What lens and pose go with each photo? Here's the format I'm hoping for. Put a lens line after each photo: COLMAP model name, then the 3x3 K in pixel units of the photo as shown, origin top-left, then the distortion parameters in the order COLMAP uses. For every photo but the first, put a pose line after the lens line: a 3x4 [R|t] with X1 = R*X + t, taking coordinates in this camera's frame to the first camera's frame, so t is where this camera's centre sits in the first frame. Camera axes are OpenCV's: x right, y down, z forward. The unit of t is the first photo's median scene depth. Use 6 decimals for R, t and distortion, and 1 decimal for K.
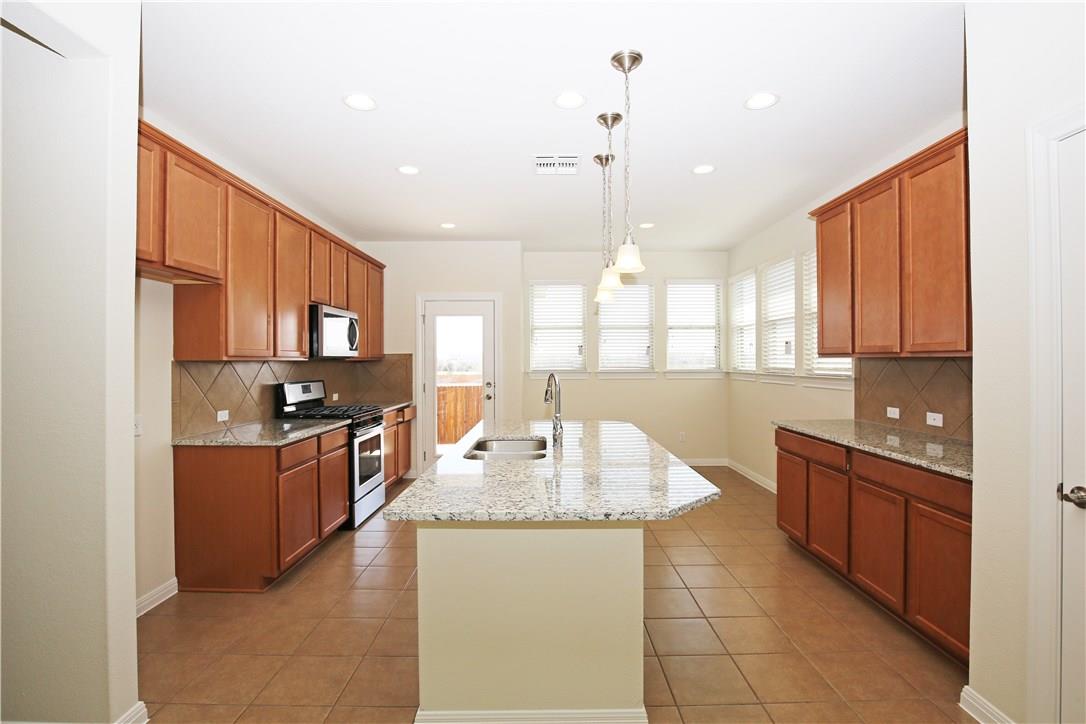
lens RADIAL K [[501.5, 0, 554.1], [0, 501.5, 359.5], [0, 0, 1]] dist [-0.032430, 0.000535]
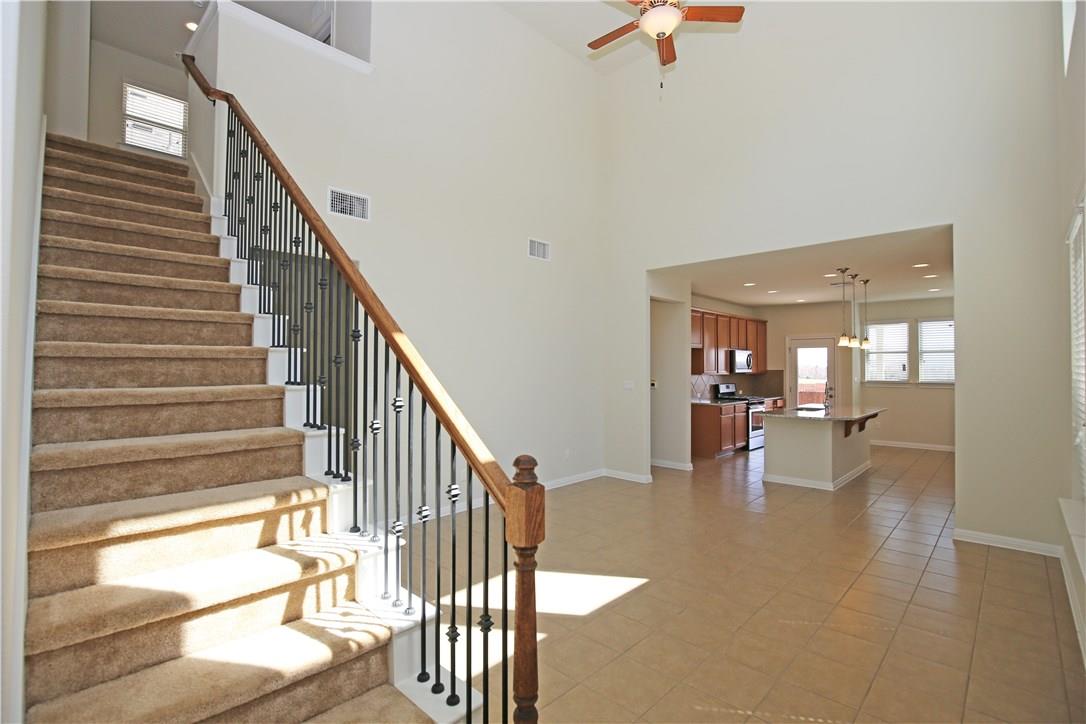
lens RADIAL K [[501.5, 0, 544.6], [0, 501.5, 360.6], [0, 0, 1]] dist [-0.032430, 0.000535]
pose [[0.708185, -0.005373, -0.706006, 0.504825], [-0.003899, 0.999926, -0.011521, -0.029765], [0.706016, 0.010911, 0.708112, -1.178302]]
